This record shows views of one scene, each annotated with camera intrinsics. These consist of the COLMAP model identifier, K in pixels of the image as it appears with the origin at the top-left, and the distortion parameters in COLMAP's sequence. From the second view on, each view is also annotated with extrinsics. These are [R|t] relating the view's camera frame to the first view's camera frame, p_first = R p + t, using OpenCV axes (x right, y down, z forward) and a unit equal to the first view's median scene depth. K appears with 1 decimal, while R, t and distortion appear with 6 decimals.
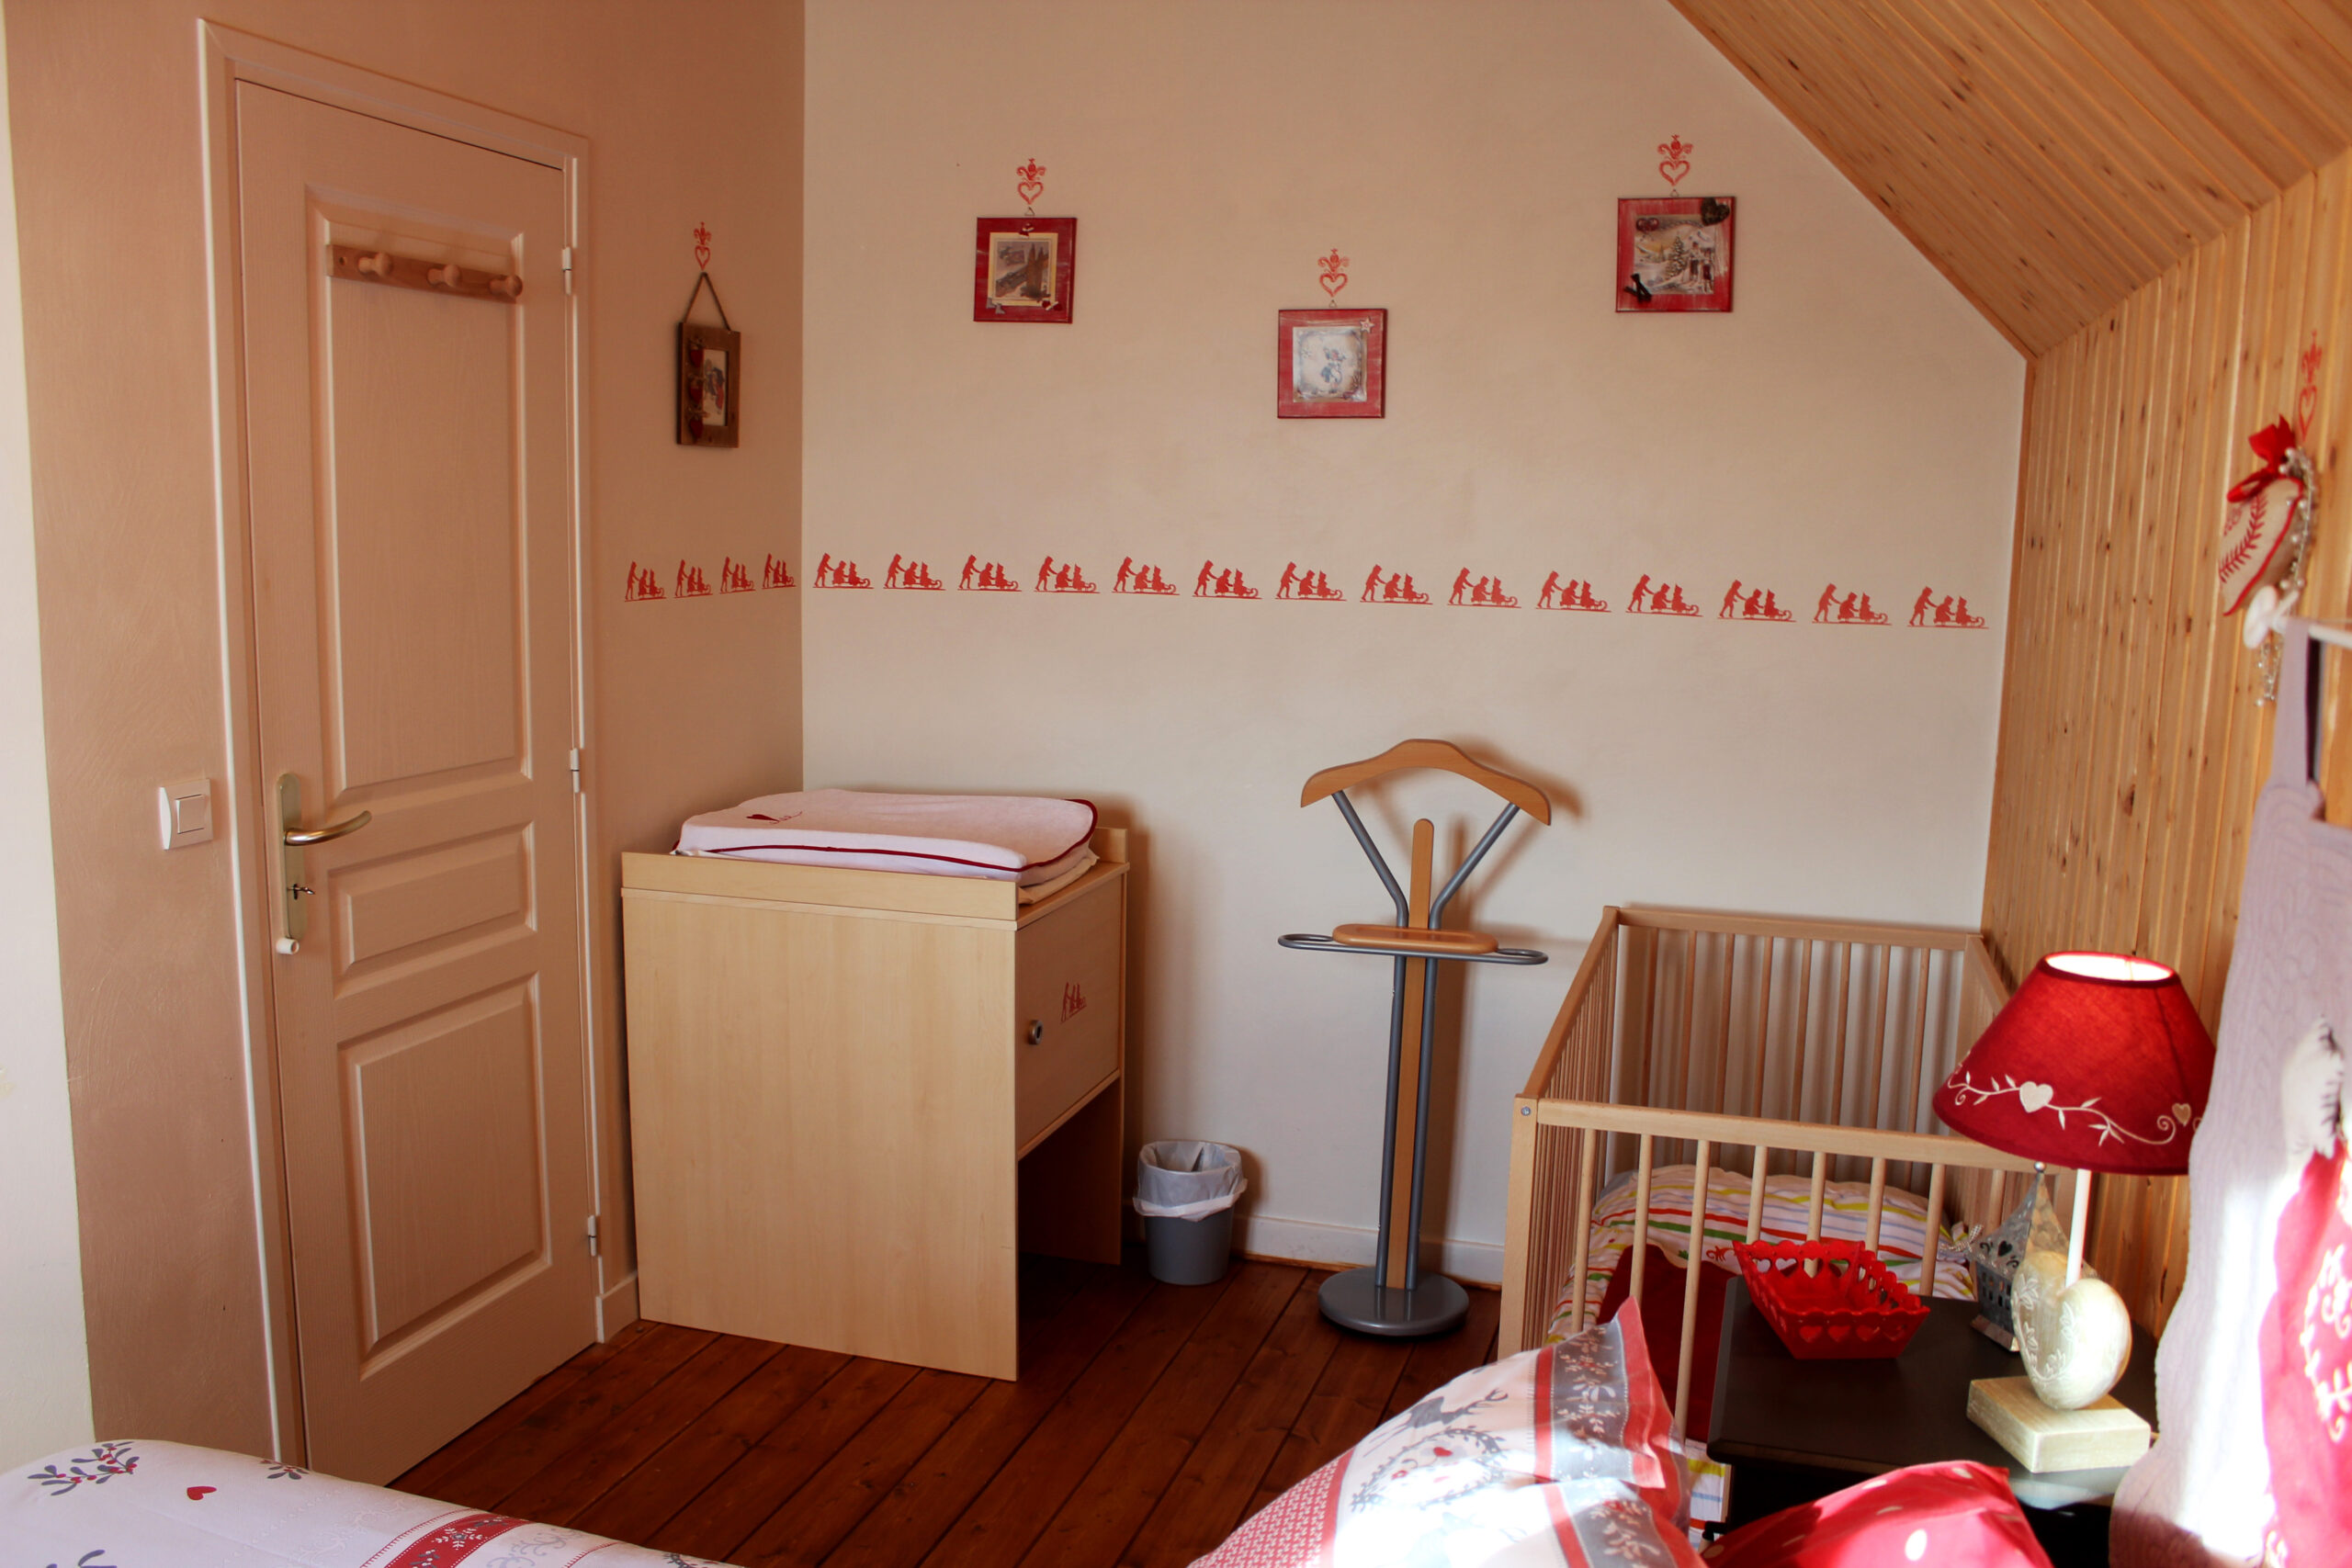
lens RADIAL K [[1954.4, 0, 1168.5], [0, 1954.4, 801.3], [0, 0, 1]] dist [-0.165689, 0.144047]
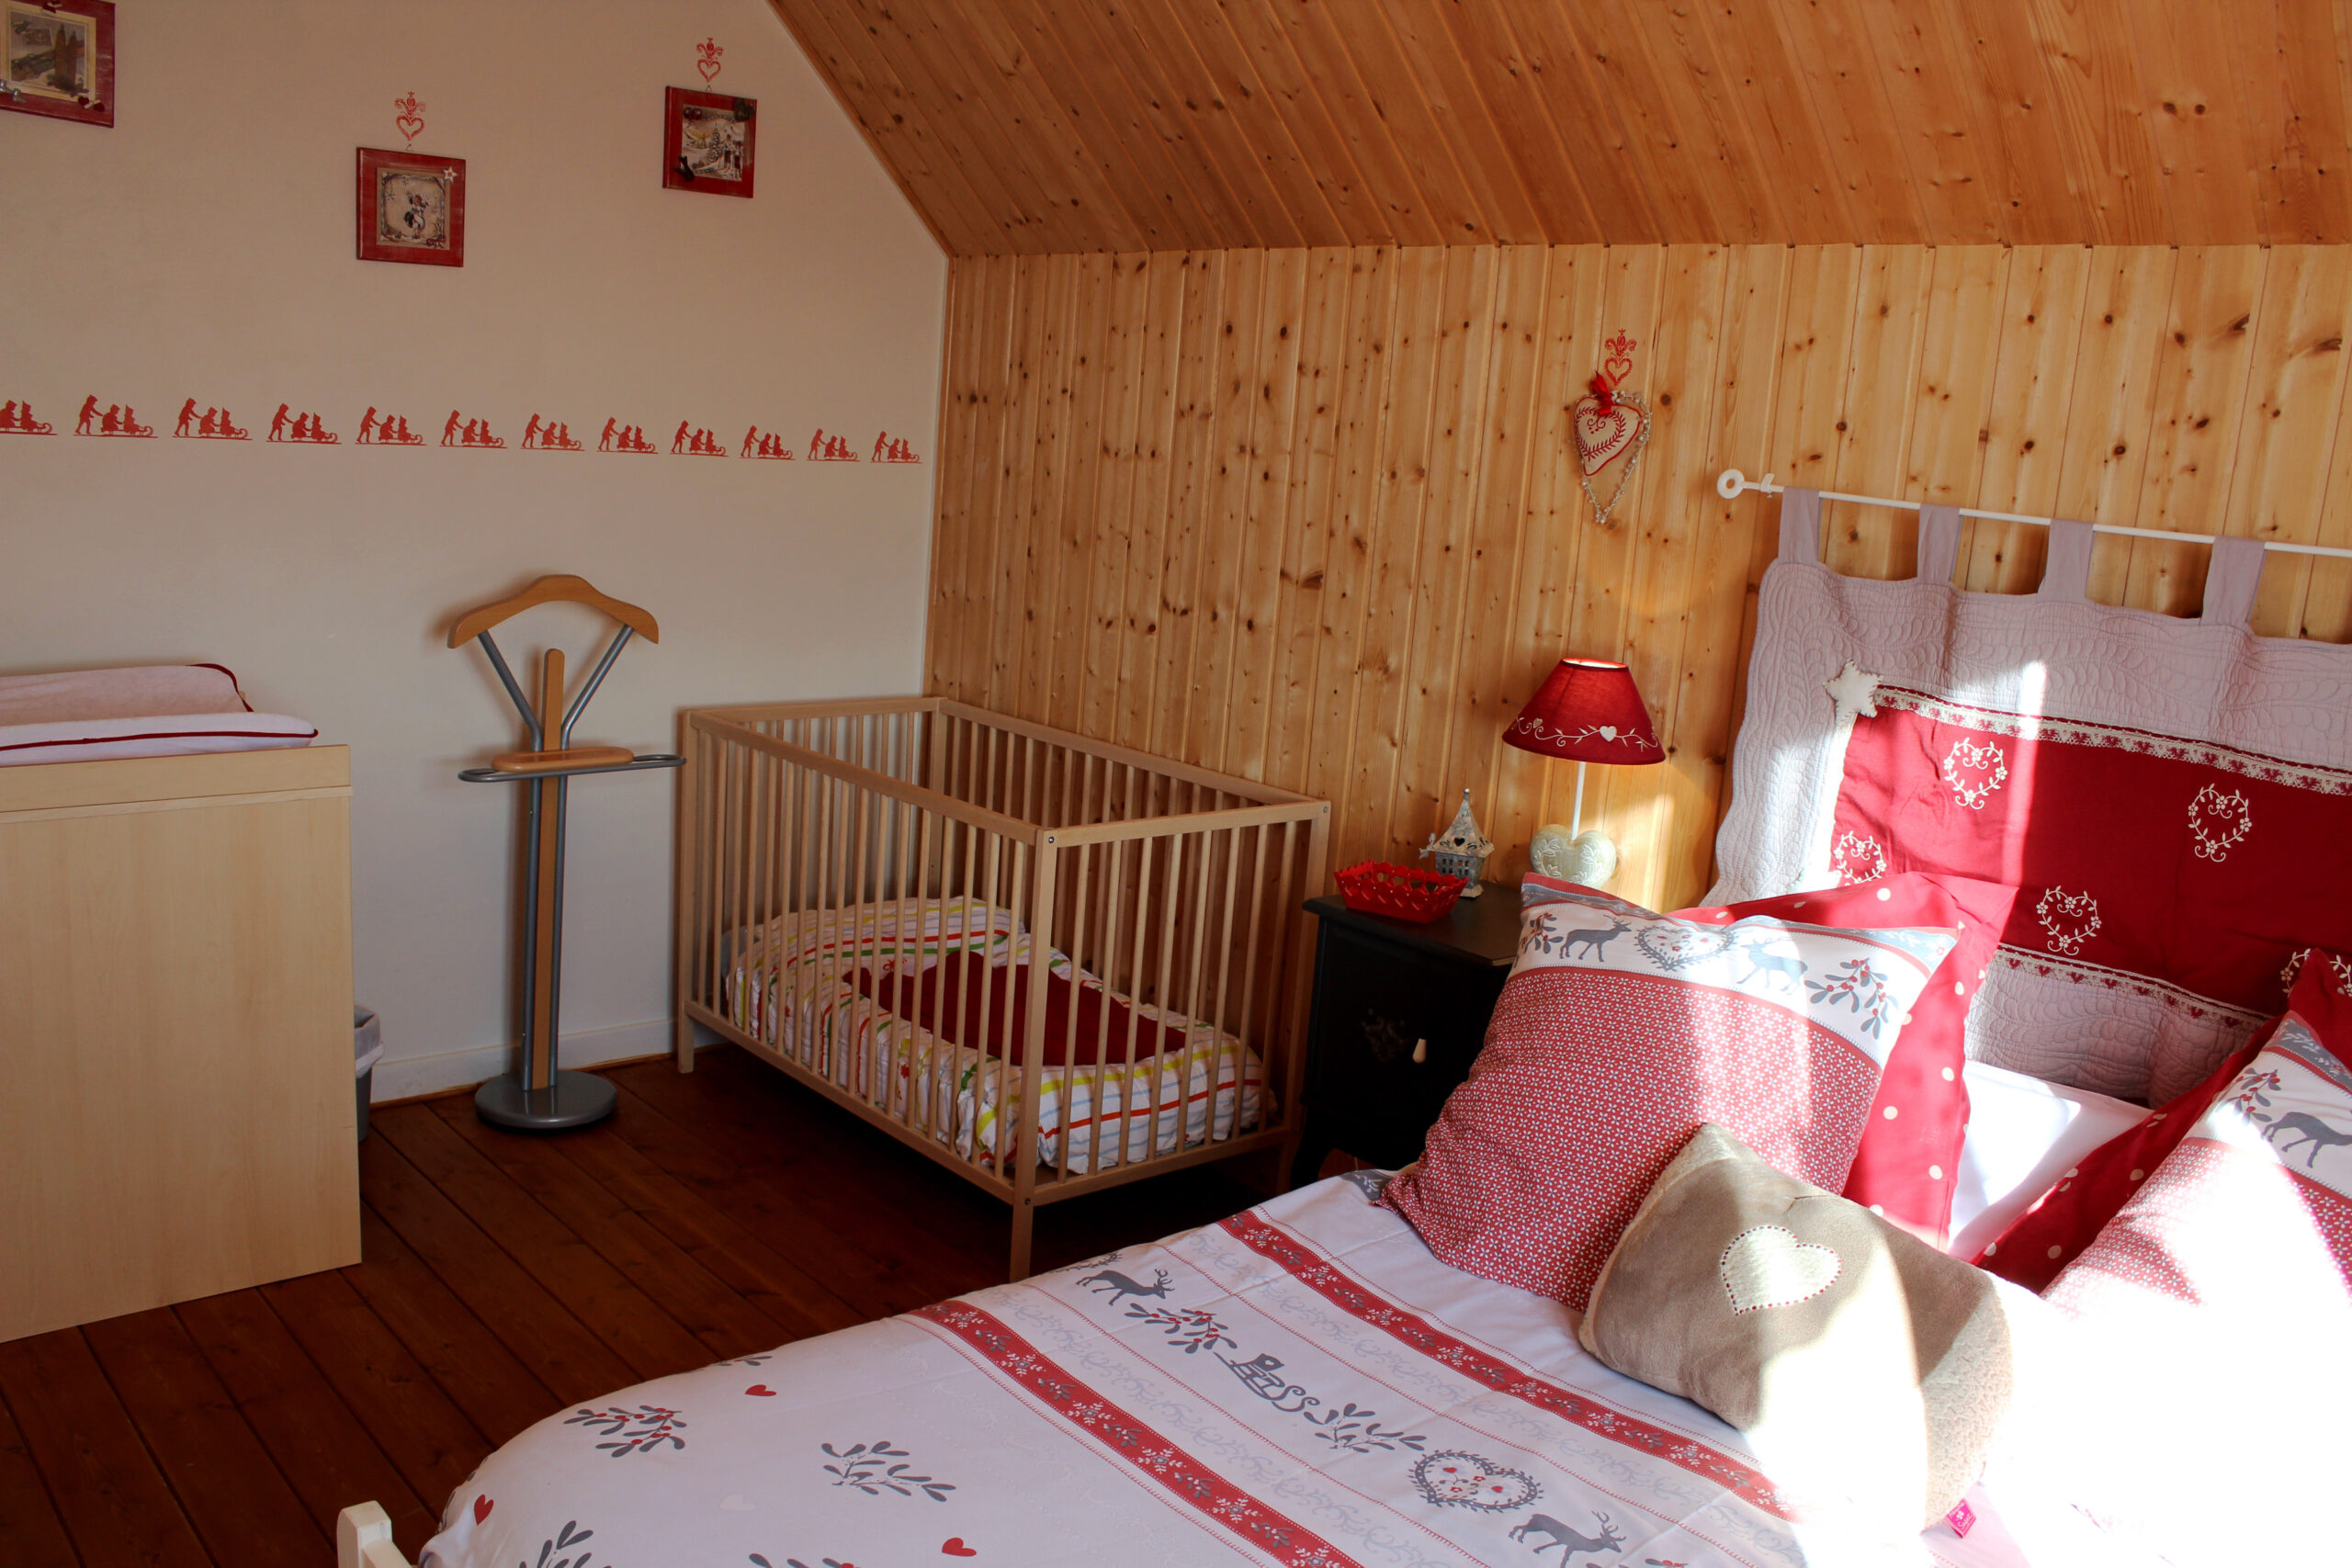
lens RADIAL K [[1954.4, 0, 1184.8], [0, 1954.4, 798.0], [0, 0, 1]] dist [-0.165689, 0.144047]
pose [[0.514727, -0.148131, 0.844460, -0.593884], [0.066790, 0.988896, 0.132756, -0.026784], [-0.854748, -0.011932, 0.518905, 0.145683]]
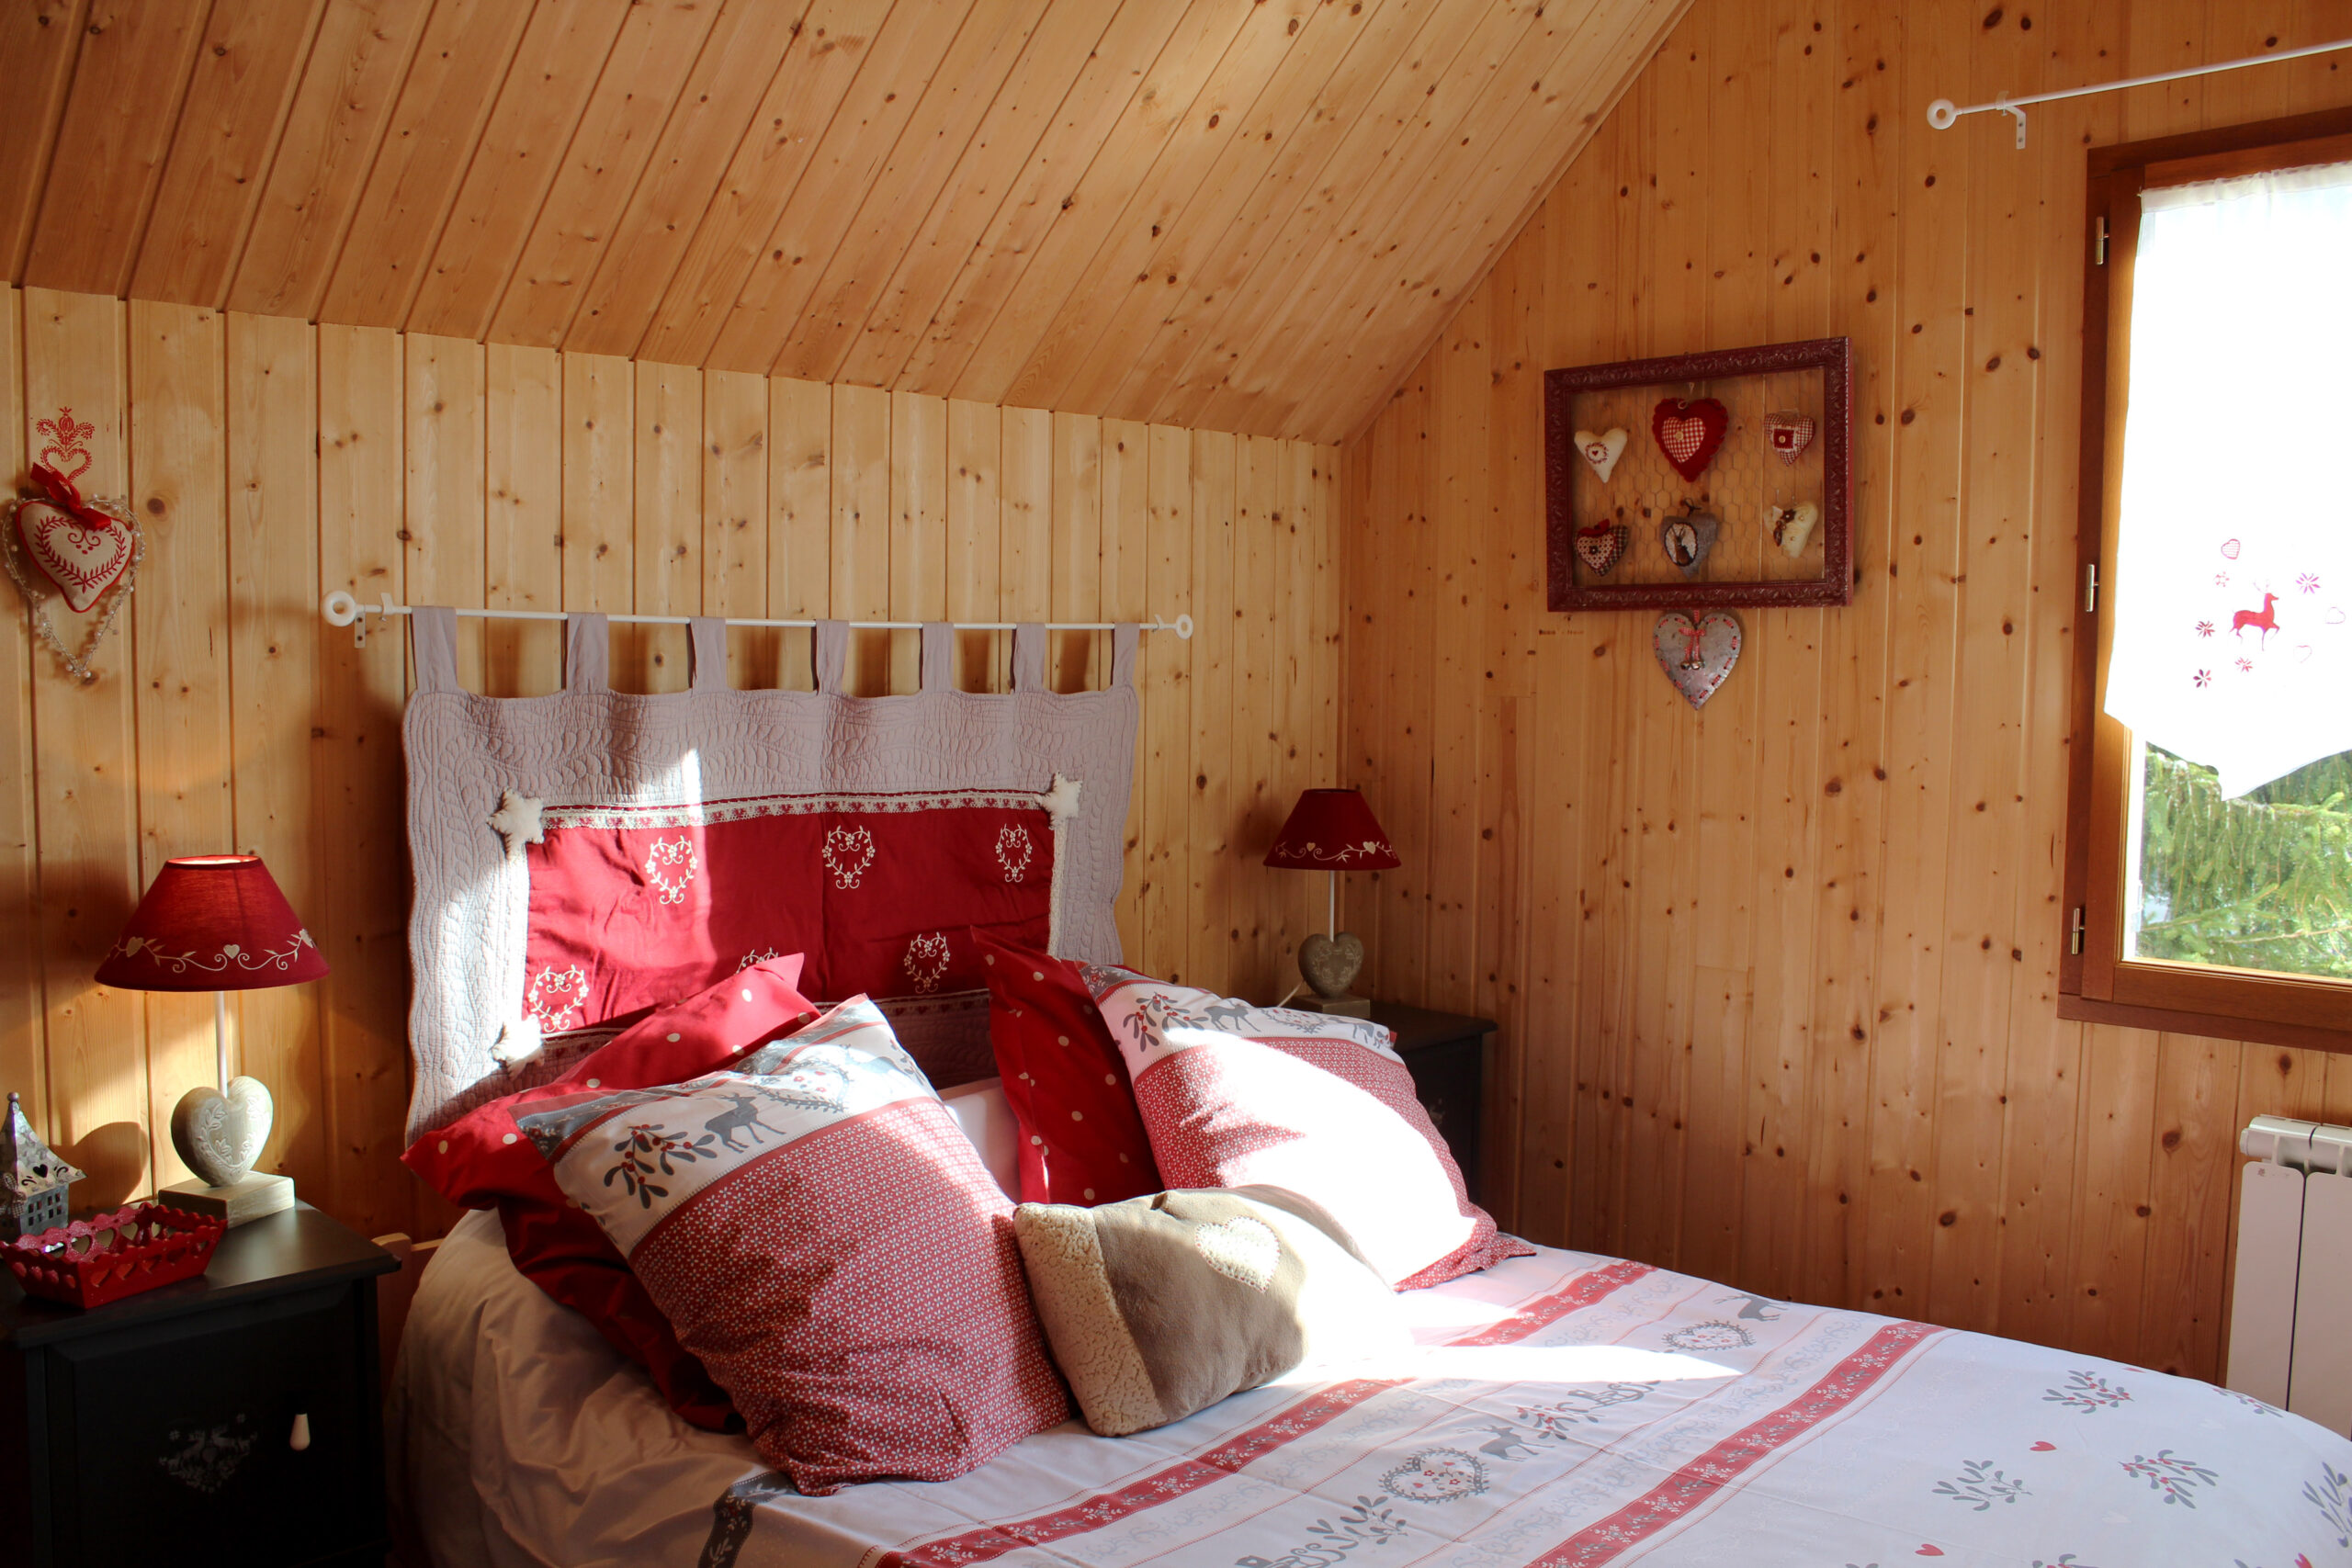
lens RADIAL K [[1954.4, 0, 1168.2], [0, 1954.4, 798.2], [0, 0, 1]] dist [-0.165689, 0.144047]
pose [[-0.895283, -0.061613, 0.441216, -0.334820], [0.038882, 0.975804, 0.215163, -0.098430], [-0.443797, 0.209787, -0.871225, 0.807143]]
